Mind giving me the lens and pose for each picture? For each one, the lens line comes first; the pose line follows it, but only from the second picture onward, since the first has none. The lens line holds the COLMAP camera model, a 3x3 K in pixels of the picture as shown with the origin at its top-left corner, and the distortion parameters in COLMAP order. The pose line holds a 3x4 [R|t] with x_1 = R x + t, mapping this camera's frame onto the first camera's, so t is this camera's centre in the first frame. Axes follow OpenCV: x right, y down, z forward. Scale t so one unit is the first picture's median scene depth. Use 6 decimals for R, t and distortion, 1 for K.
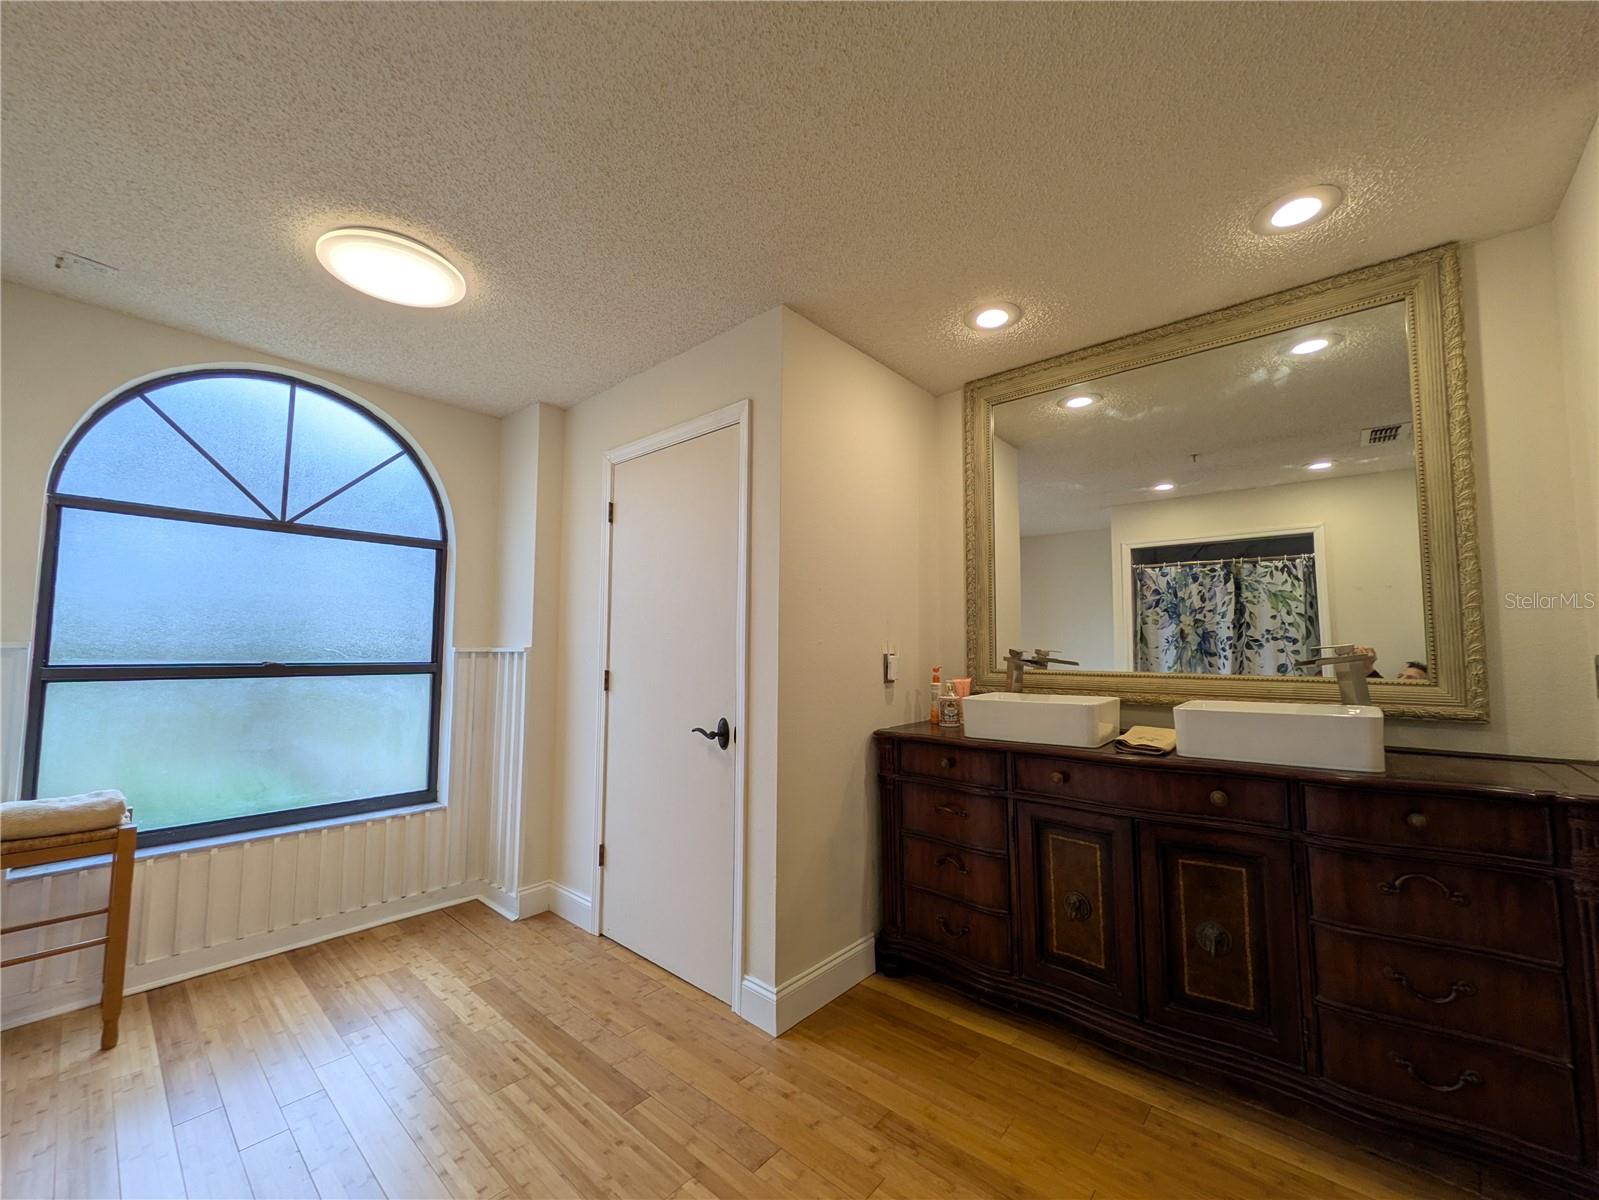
lens RADIAL K [[627.0, 0, 804.0], [0, 627.0, 608.6], [0, 0, 1]] dist [-0.002455, 0.000319]
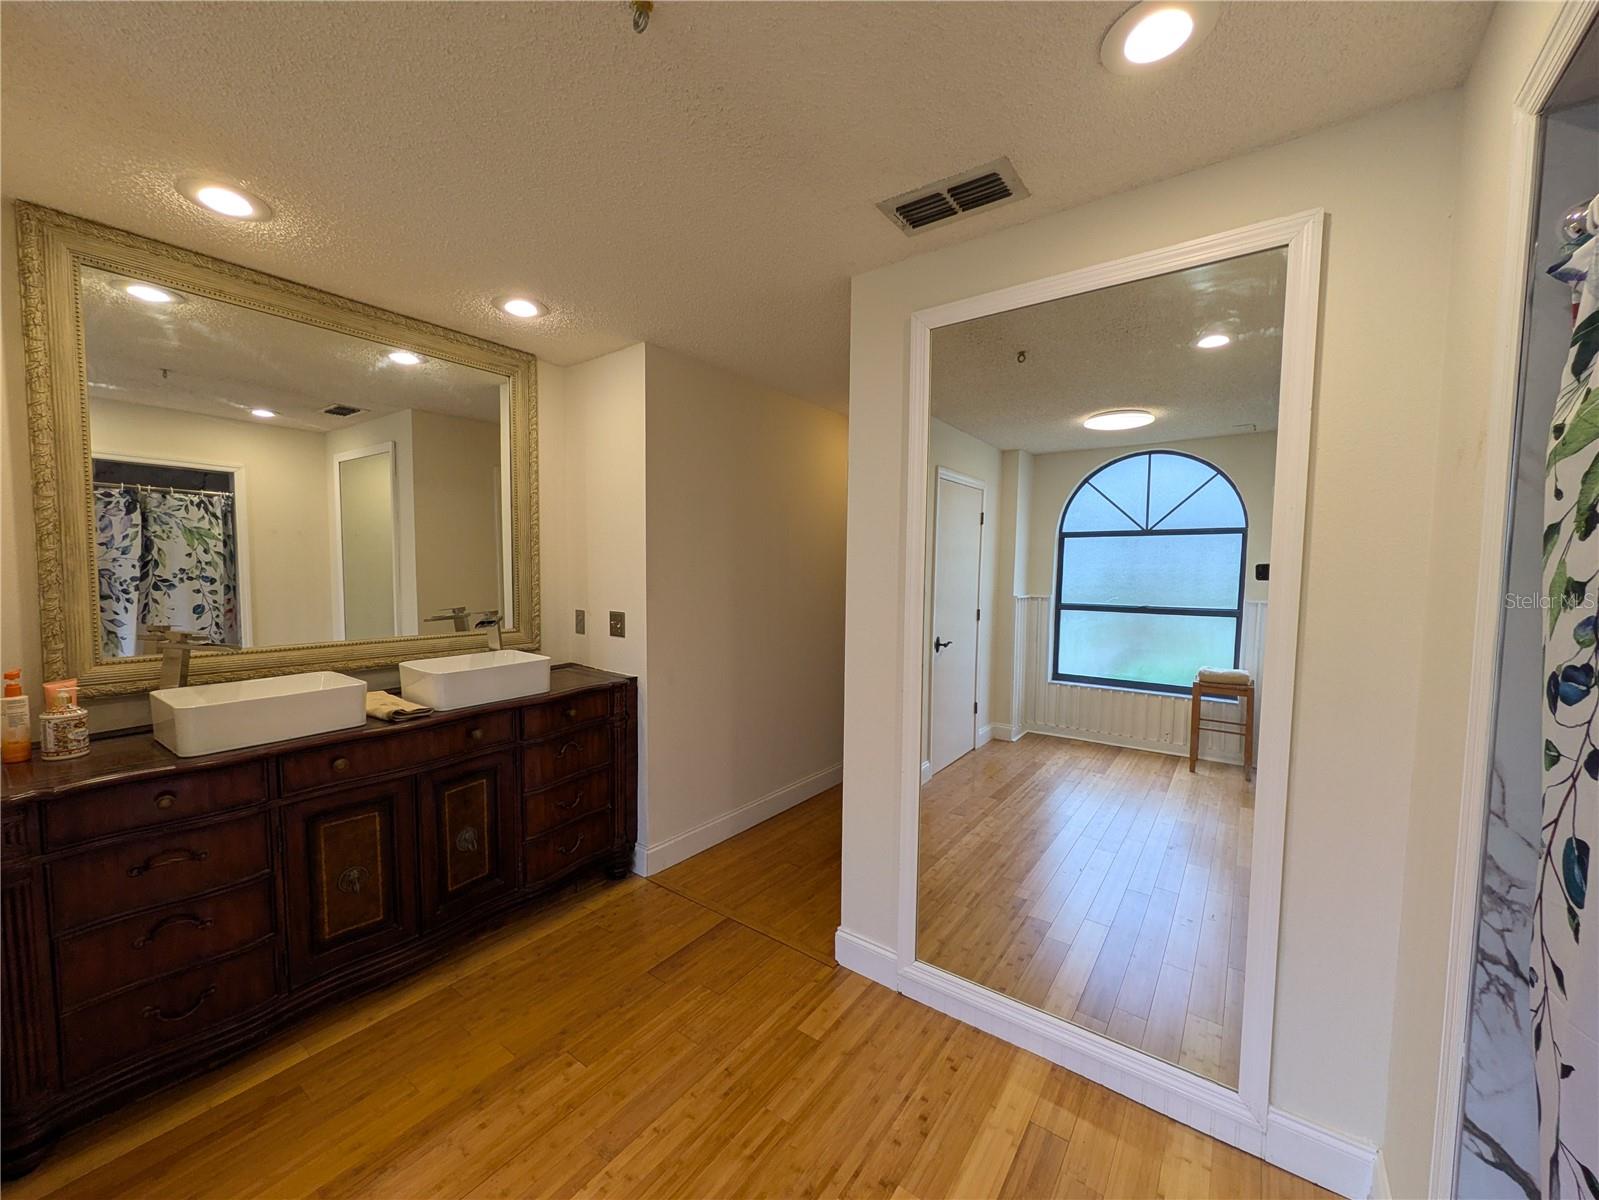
lens RADIAL K [[627.0, 0, 804.0], [0, 627.0, 608.6], [0, 0, 1]] dist [-0.002455, 0.000319]
pose [[-0.083853, -0.071396, 0.993917, -0.264502], [-0.077454, 0.994879, 0.064931, -0.039477], [-0.993463, -0.071539, -0.088954, 0.167615]]
